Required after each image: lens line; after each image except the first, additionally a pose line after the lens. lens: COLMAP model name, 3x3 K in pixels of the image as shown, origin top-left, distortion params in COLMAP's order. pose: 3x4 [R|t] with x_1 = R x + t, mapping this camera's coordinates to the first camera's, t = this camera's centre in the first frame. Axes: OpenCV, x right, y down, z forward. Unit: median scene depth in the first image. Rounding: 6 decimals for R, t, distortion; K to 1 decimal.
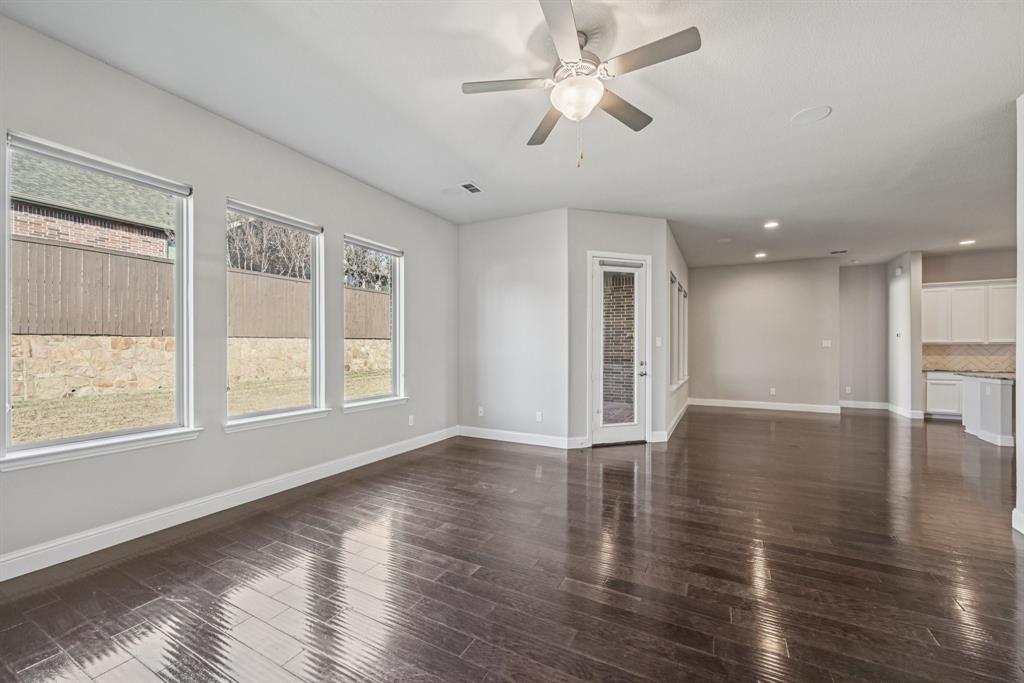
lens RADIAL K [[418.7, 0, 515.7], [0, 418.7, 347.6], [0, 0, 1]] dist [0.003071, 0.001879]
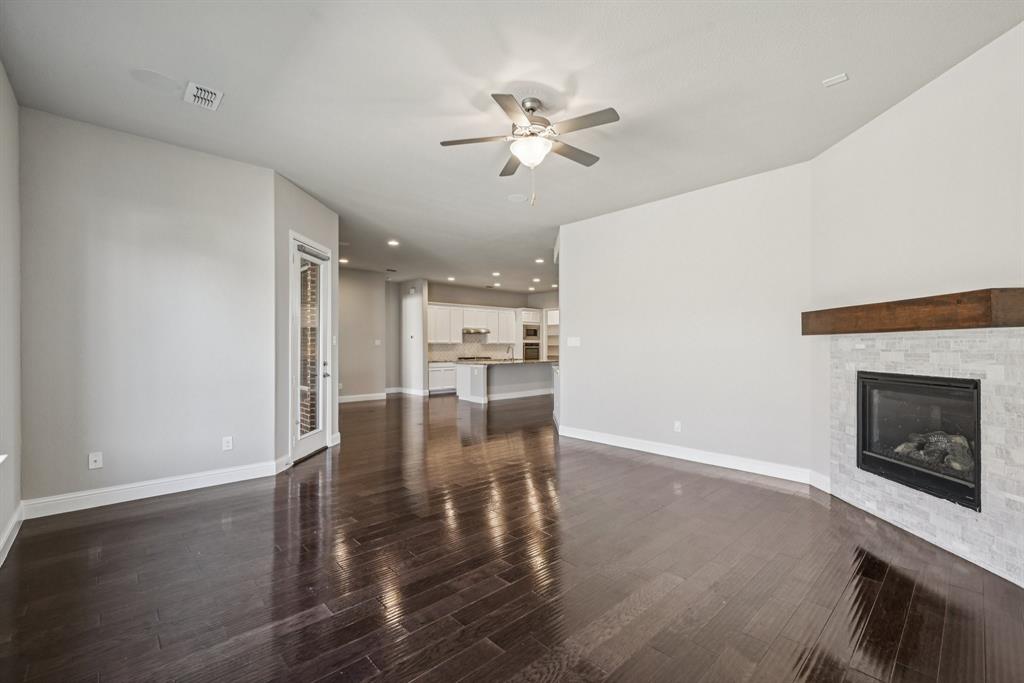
lens RADIAL K [[435.0, 0, 527.8], [0, 435.0, 349.4], [0, 0, 1]] dist [0.000081, 0.001435]
pose [[0.317302, -0.008027, 0.948290, -0.345693], [-0.000352, 0.999963, 0.008583, -0.001966], [-0.948324, -0.003057, 0.317288, 0.195127]]
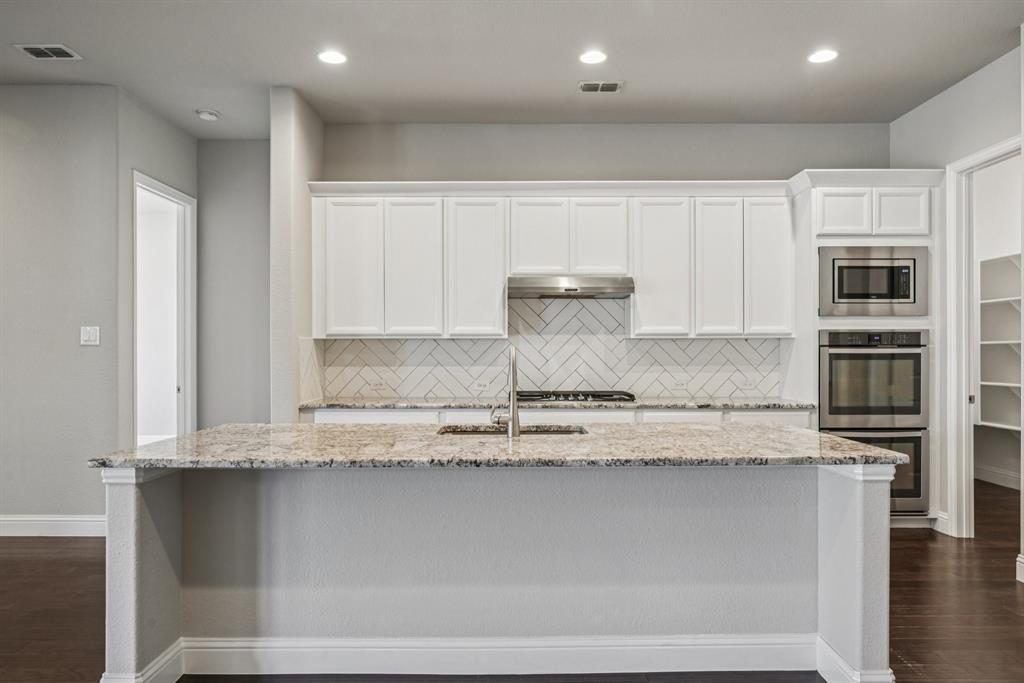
lens RADIAL K [[701.1, 0, 518.8], [0, 701.1, 346.7], [0, 0, 1]] dist [0.002683, 0.003623]
pose [[0.888953, -0.000537, 0.457997, 0.852671], [0.000704, 1.000000, -0.000195, 0.000232], [-0.457997, 0.000495, 0.888954, 0.350422]]
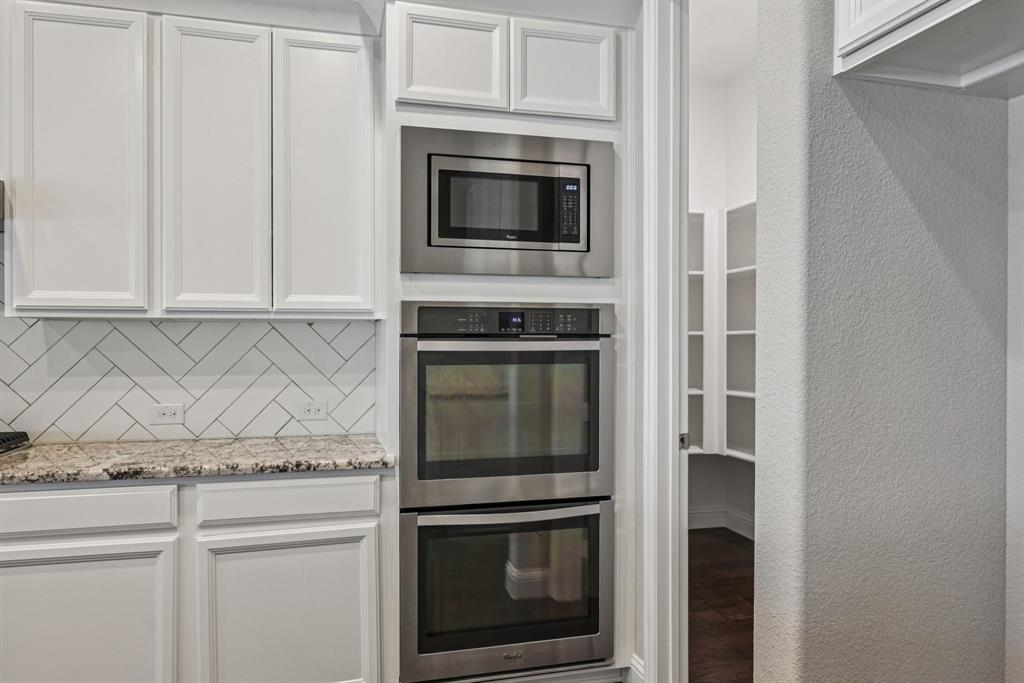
lens RADIAL K [[701.1, 0, 513.7], [0, 701.1, 340.6], [0, 0, 1]] dist [0.002683, 0.003623]
pose [[0.748371, 0.000901, 0.663280, 1.226522], [-0.001450, 0.999999, 0.000278, 0.001688], [-0.663279, -0.001170, 0.748372, 0.534437]]
